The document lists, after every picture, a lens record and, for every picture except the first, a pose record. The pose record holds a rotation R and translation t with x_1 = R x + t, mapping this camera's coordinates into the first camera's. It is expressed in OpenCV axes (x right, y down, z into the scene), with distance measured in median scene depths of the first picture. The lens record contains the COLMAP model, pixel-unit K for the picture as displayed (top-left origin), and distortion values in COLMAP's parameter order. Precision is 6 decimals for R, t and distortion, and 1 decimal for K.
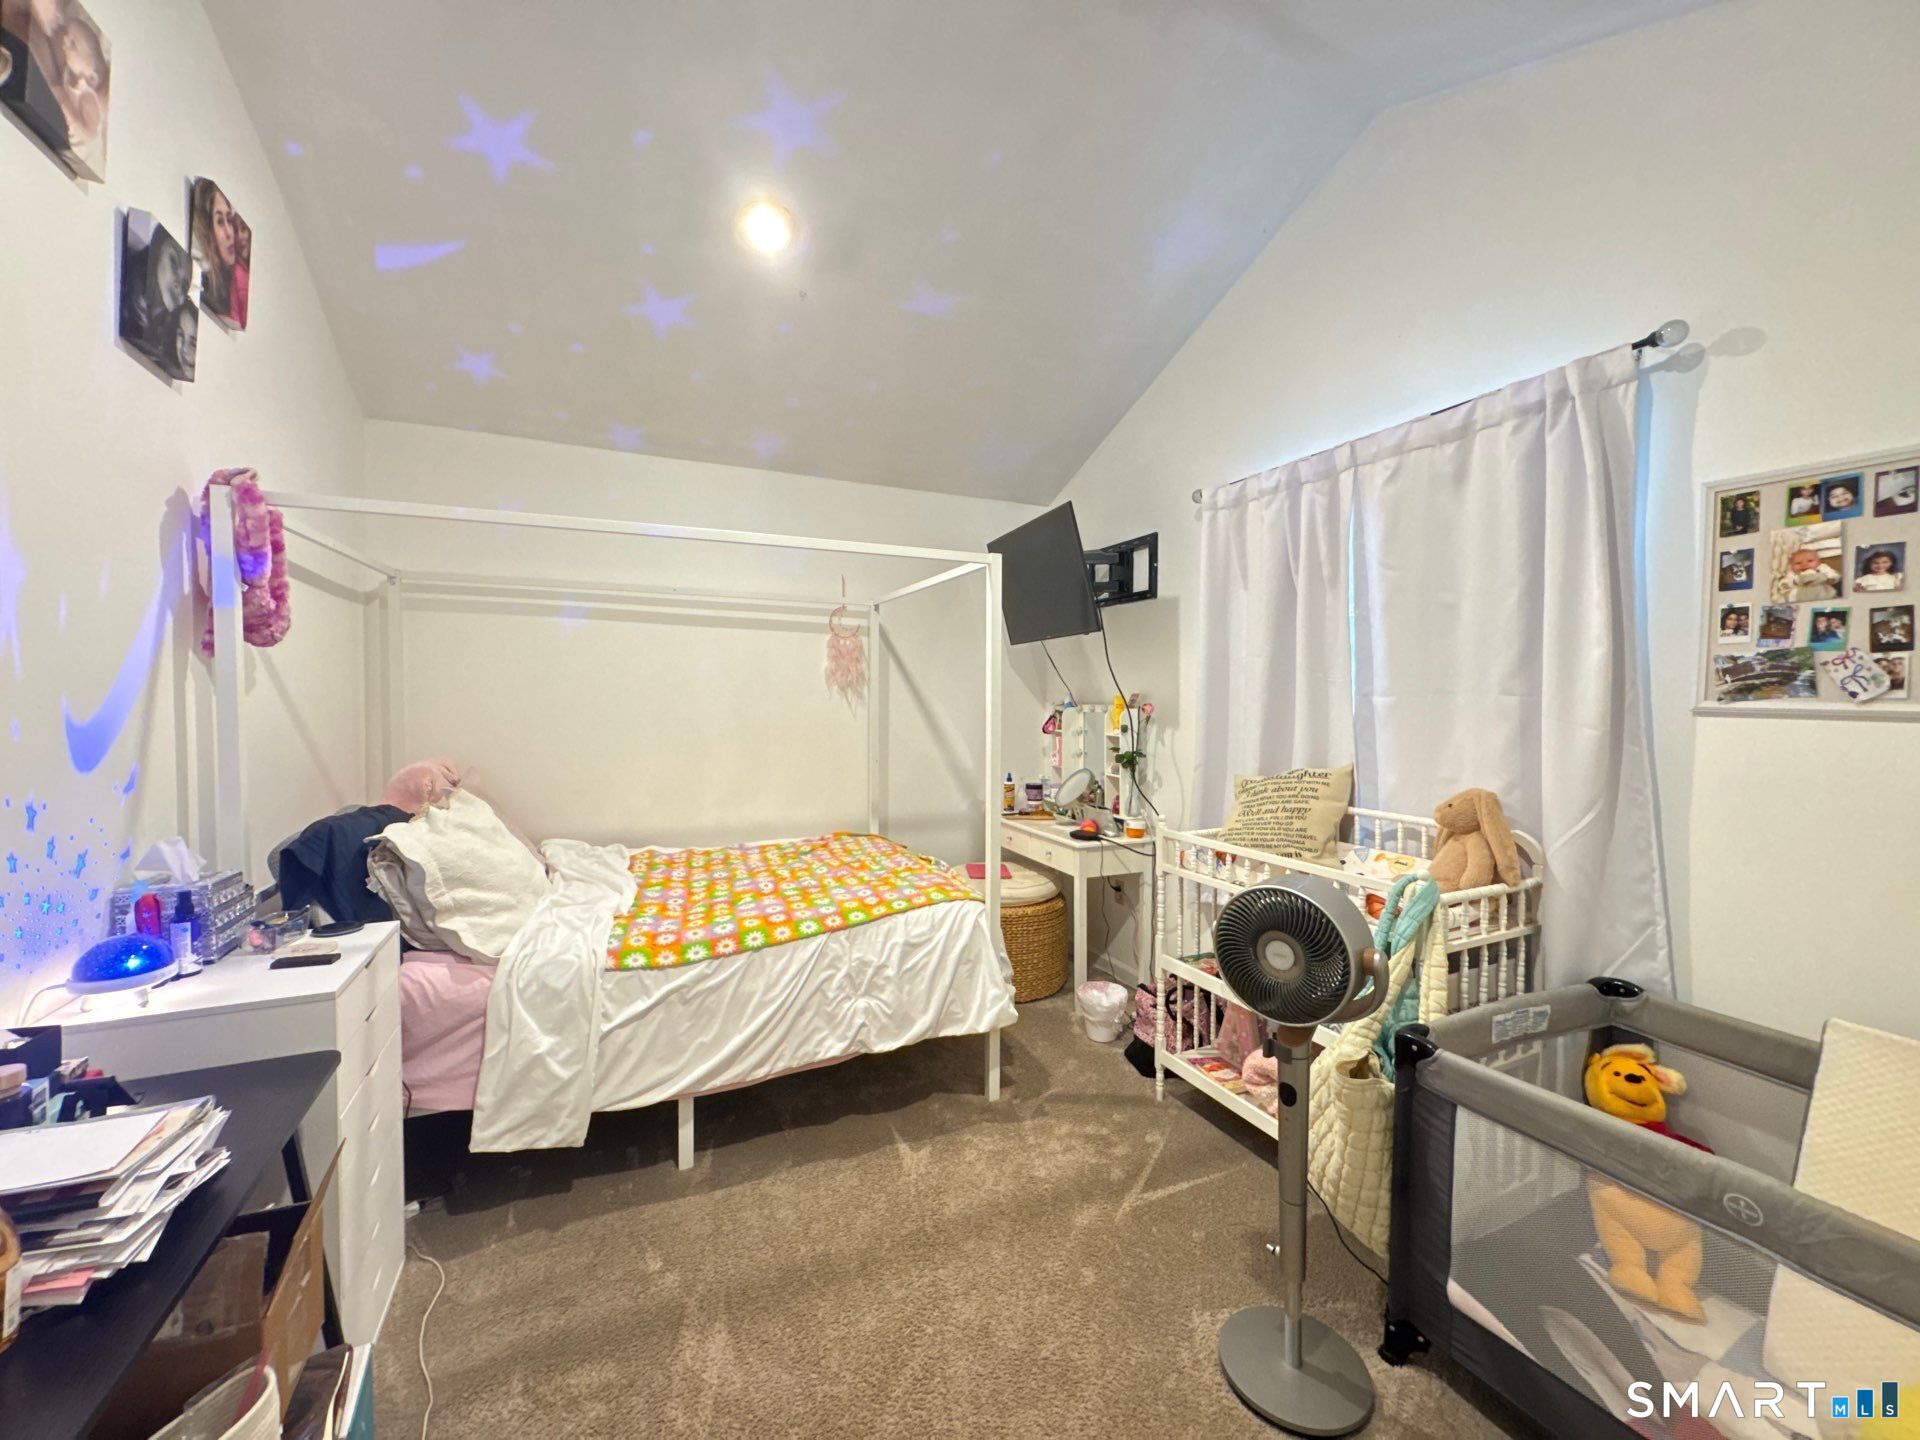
lens RADIAL K [[763.3, 0, 959.3], [0, 763.3, 718.8], [0, 0, 1]] dist [-0.002019, 0.000525]
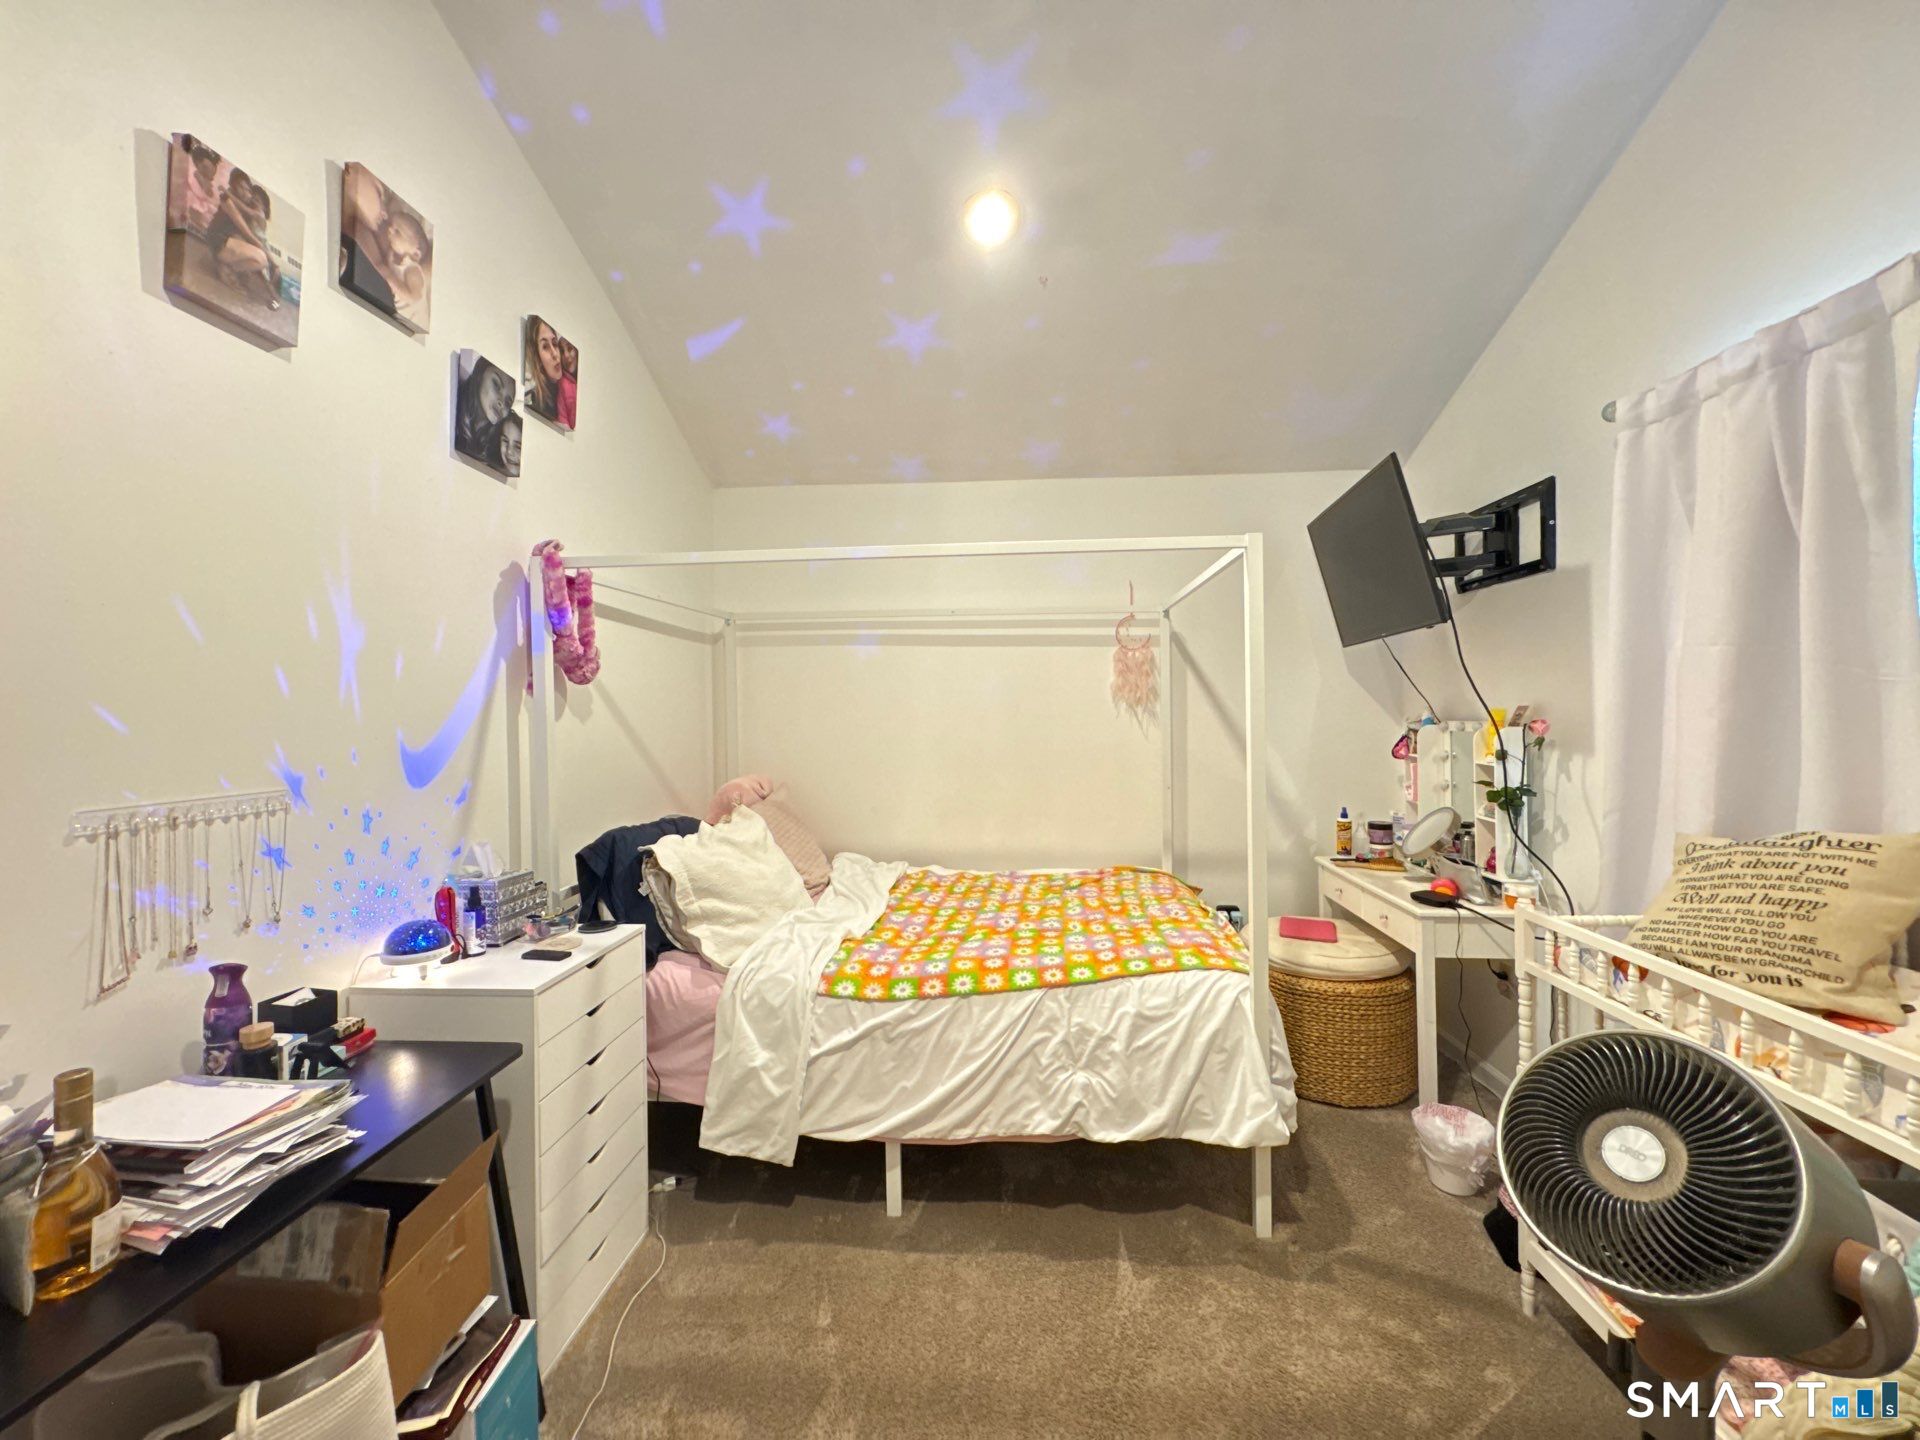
lens RADIAL K [[763.3, 0, 958.7], [0, 763.3, 718.1], [0, 0, 1]] dist [-0.002019, 0.000525]
pose [[0.876788, -0.011450, -0.480740, 0.171223], [0.002046, 0.999796, -0.020081, -0.012444], [0.480872, 0.016624, 0.876633, 0.185595]]
